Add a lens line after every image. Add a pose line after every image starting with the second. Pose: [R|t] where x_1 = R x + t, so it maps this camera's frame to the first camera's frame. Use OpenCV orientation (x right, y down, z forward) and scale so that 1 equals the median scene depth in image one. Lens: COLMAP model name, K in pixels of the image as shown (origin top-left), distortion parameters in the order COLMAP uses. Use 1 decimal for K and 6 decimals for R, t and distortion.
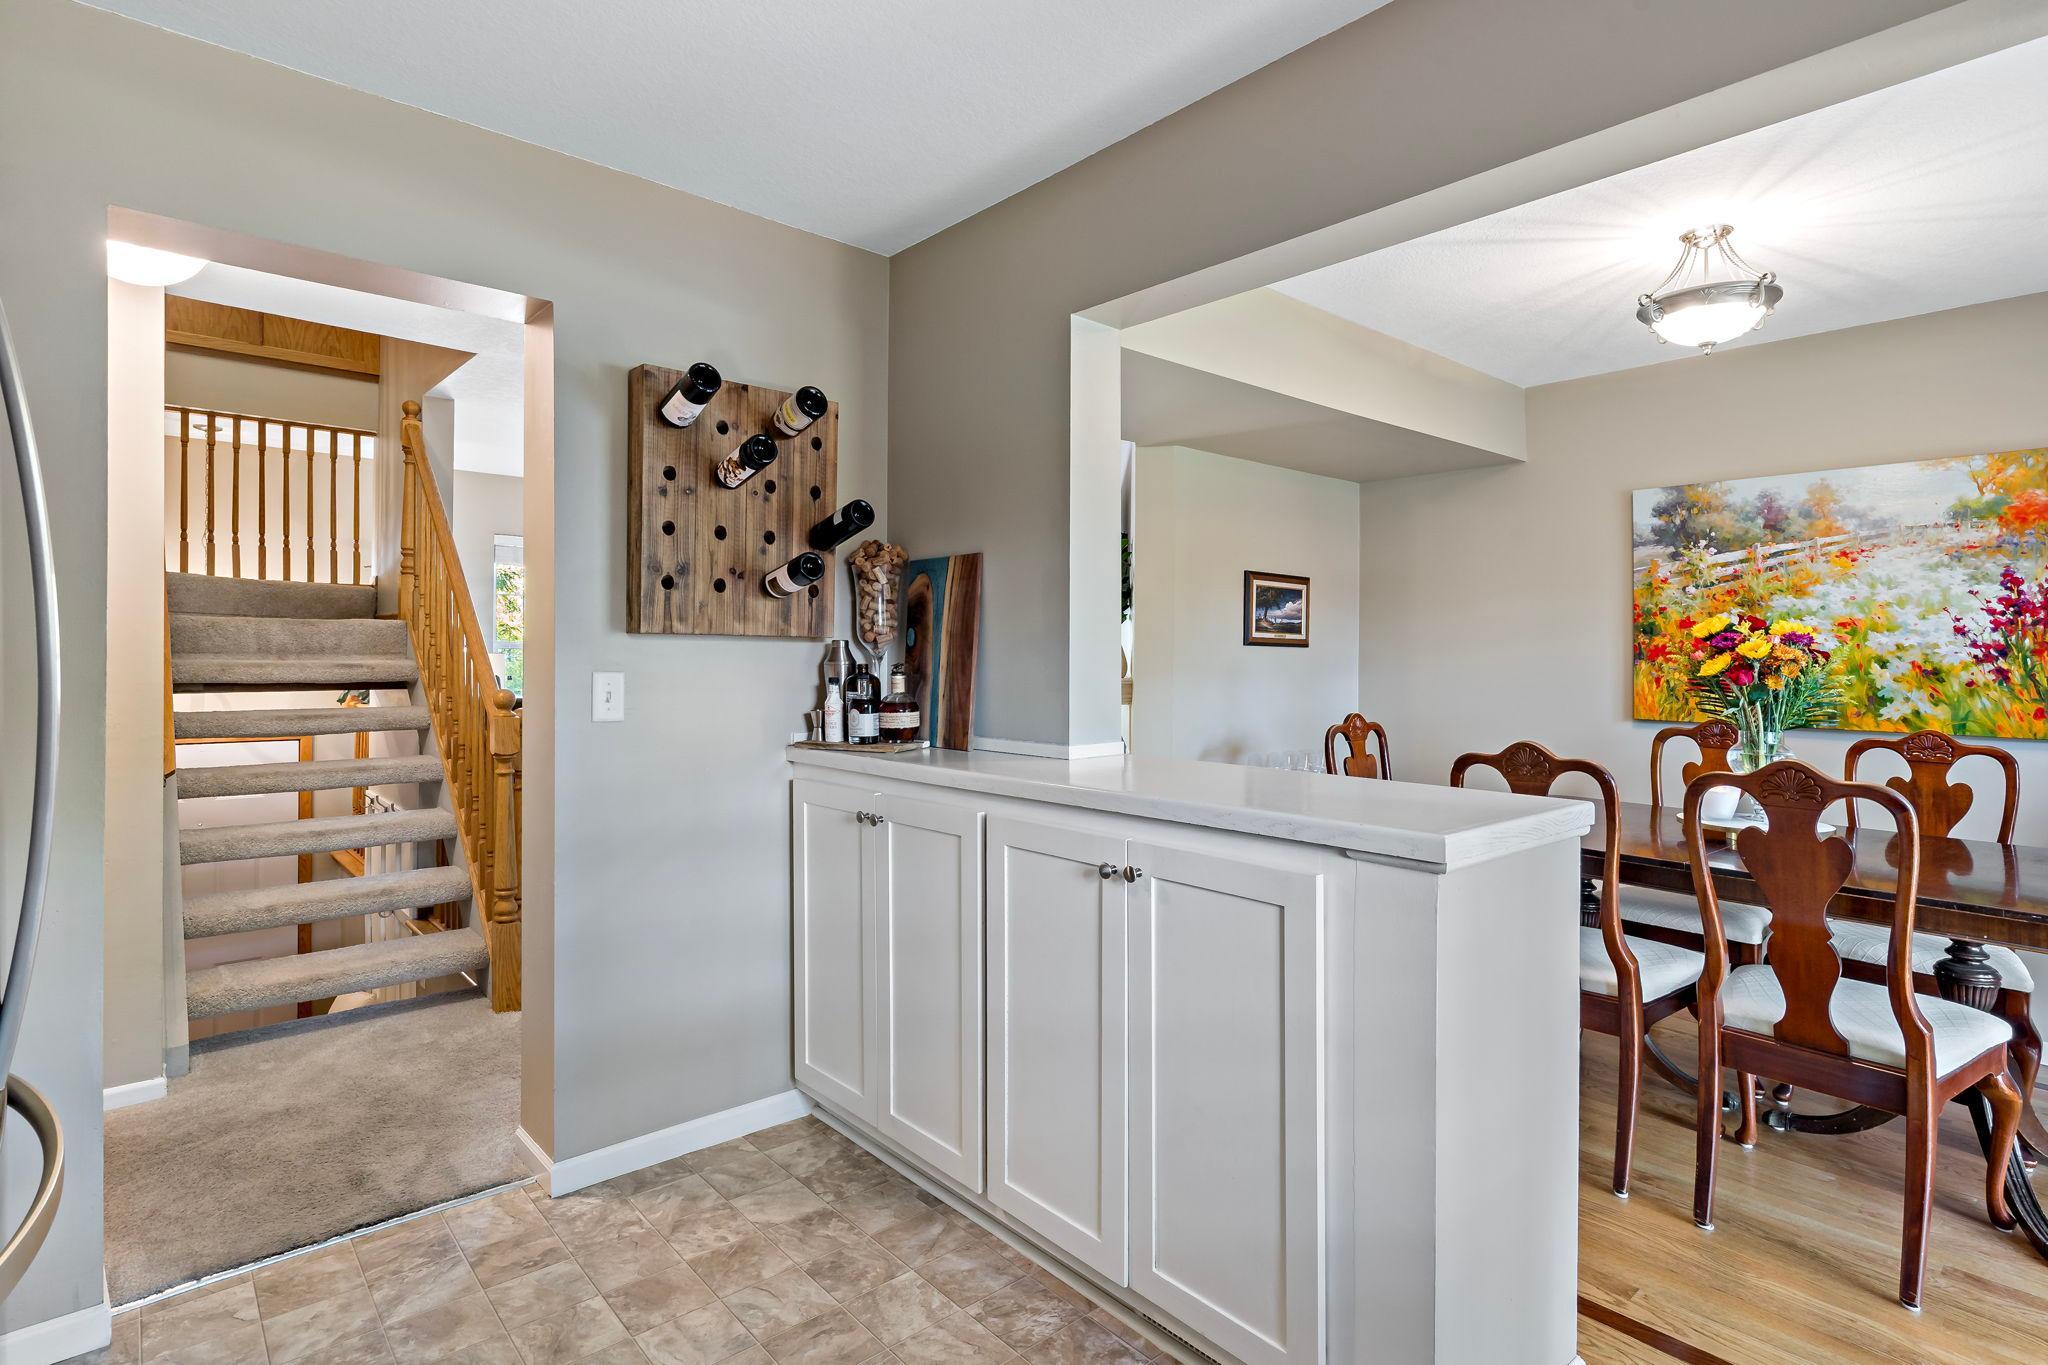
lens RADIAL K [[1037.9, 0, 1027.5], [0, 1037.9, 627.0], [0, 0, 1]] dist [-0.000361, -0.000245]
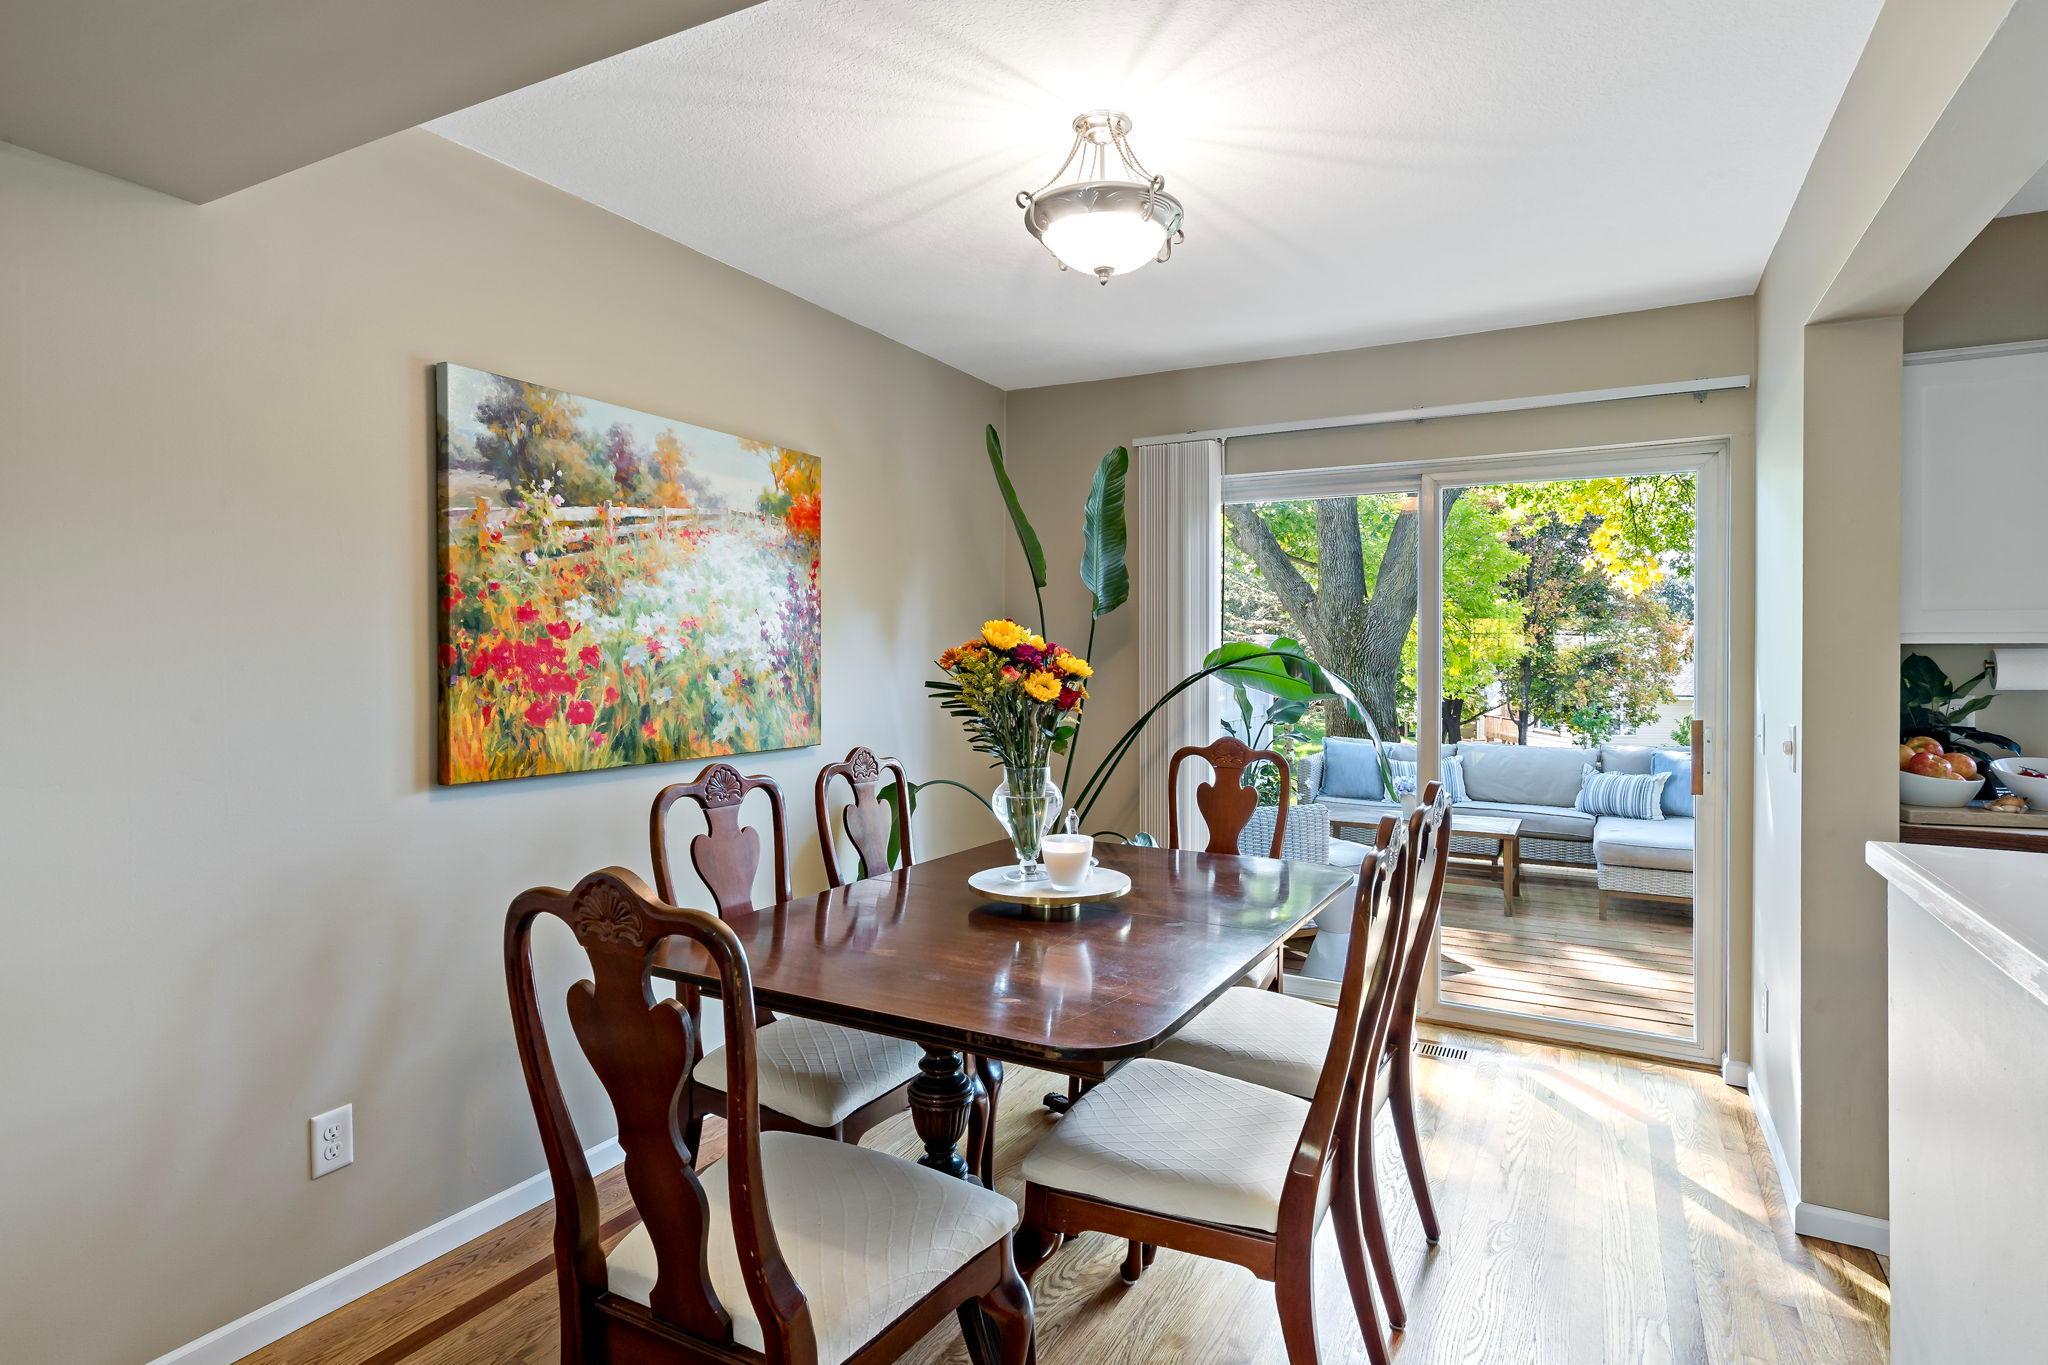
lens RADIAL K [[1056.4, 0, 1030.4], [0, 1056.4, 652.2], [0, 0, 1]] dist [0.001034, -0.000807]
pose [[-0.350881, -0.009485, 0.936372, -0.045763], [-0.033778, 0.999426, -0.002534, 0.012087], [-0.935811, -0.032518, -0.351000, 1.057387]]
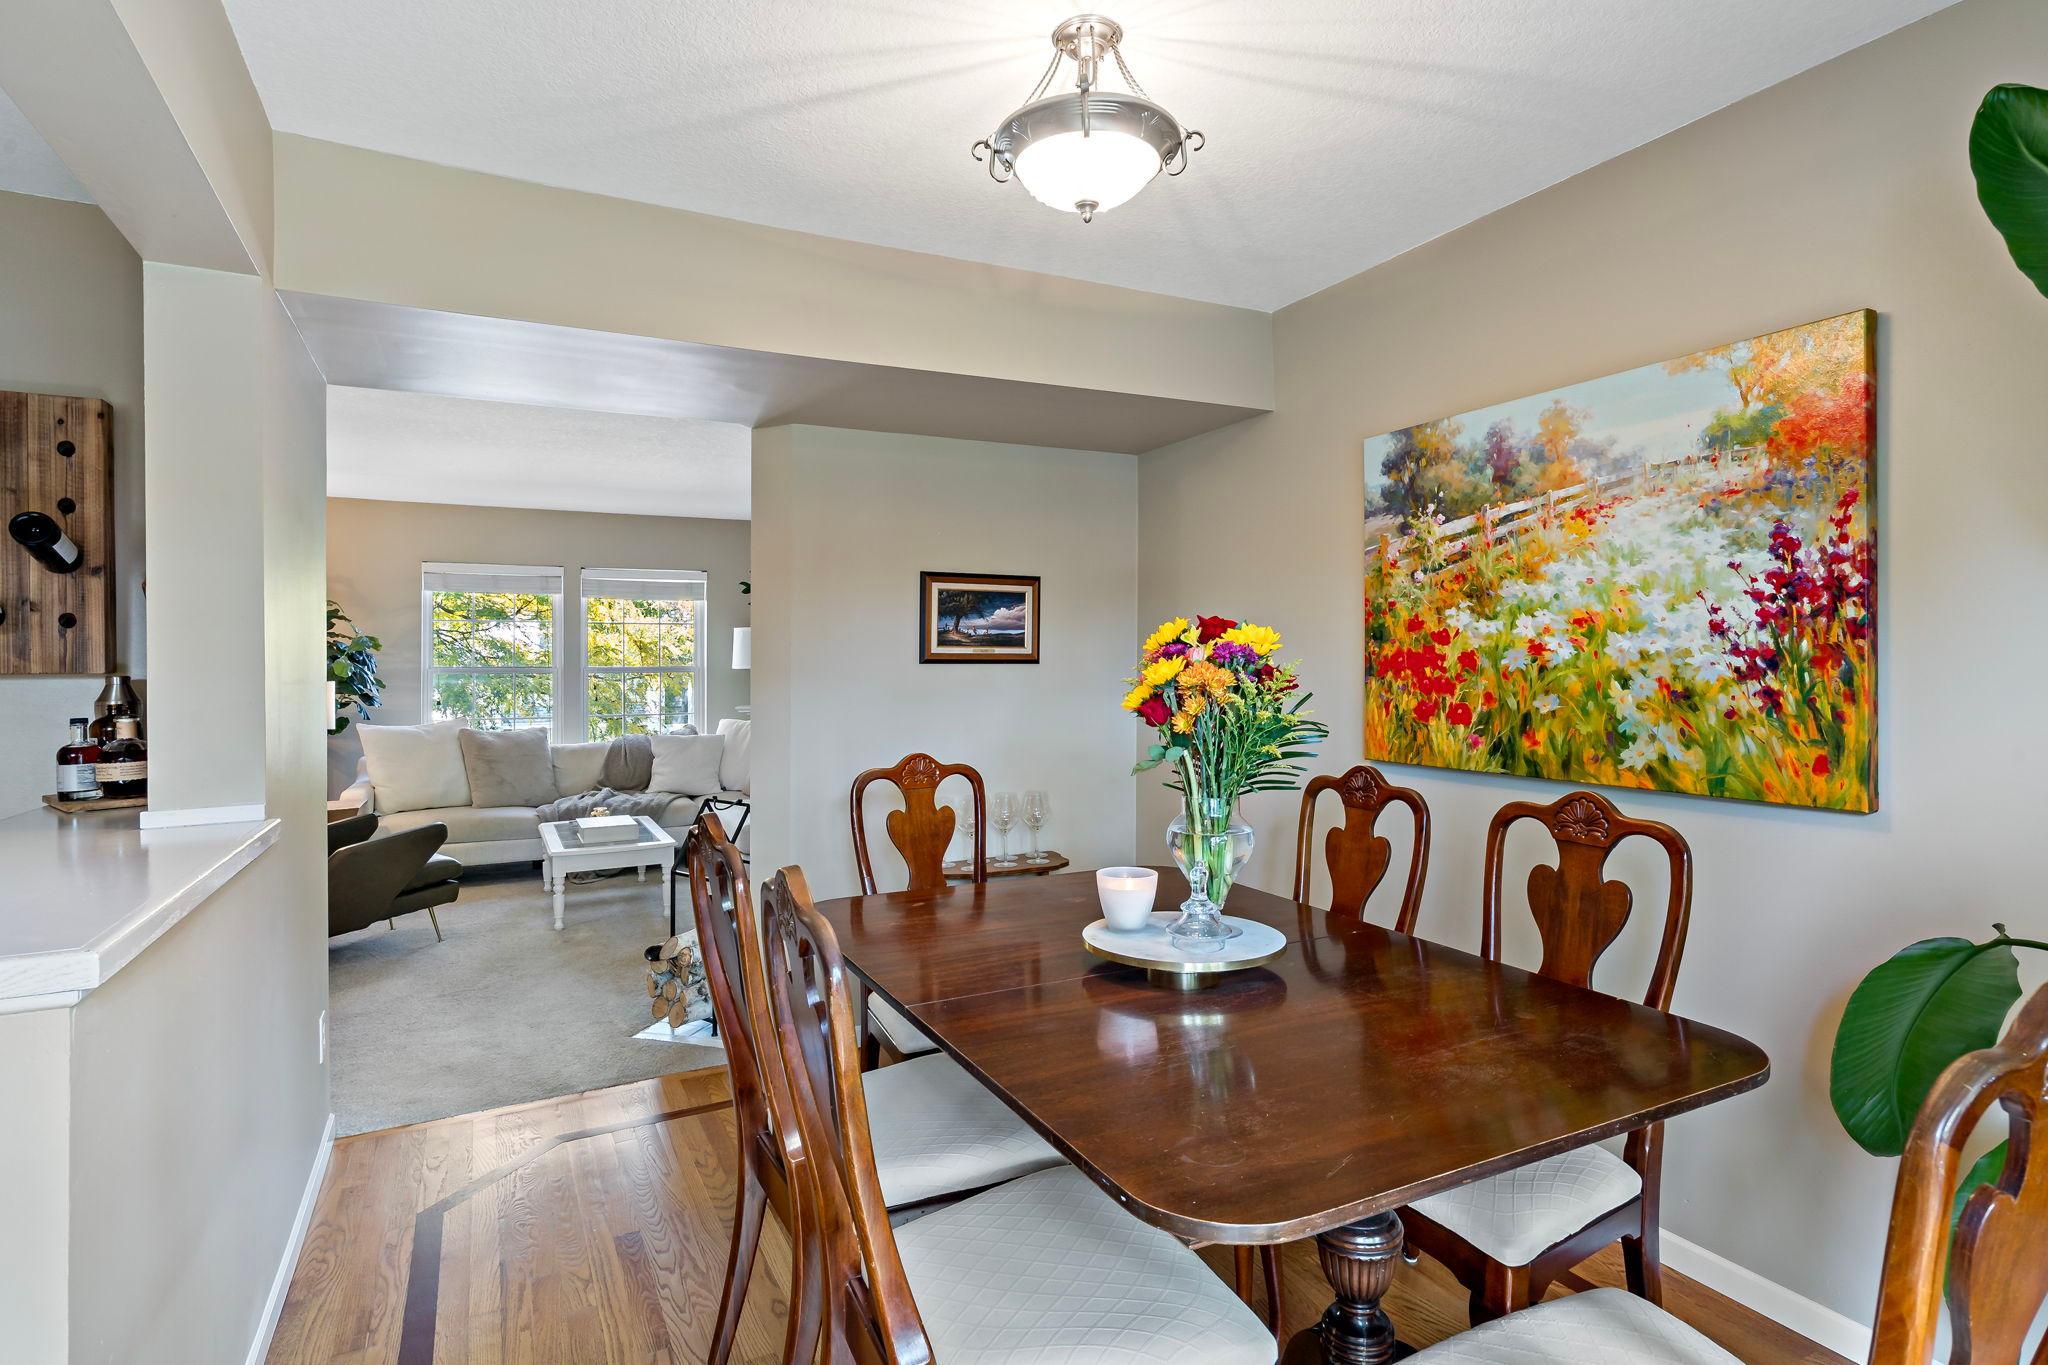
lens RADIAL K [[1056.4, 0, 1030.4], [0, 1056.4, 652.2], [0, 0, 1]] dist [0.001034, -0.000807]
pose [[0.970086, -0.020368, -0.241905, 0.624034], [0.024436, 0.999606, 0.013827, -0.000784], [0.241528, -0.019324, 0.970201, 0.274877]]
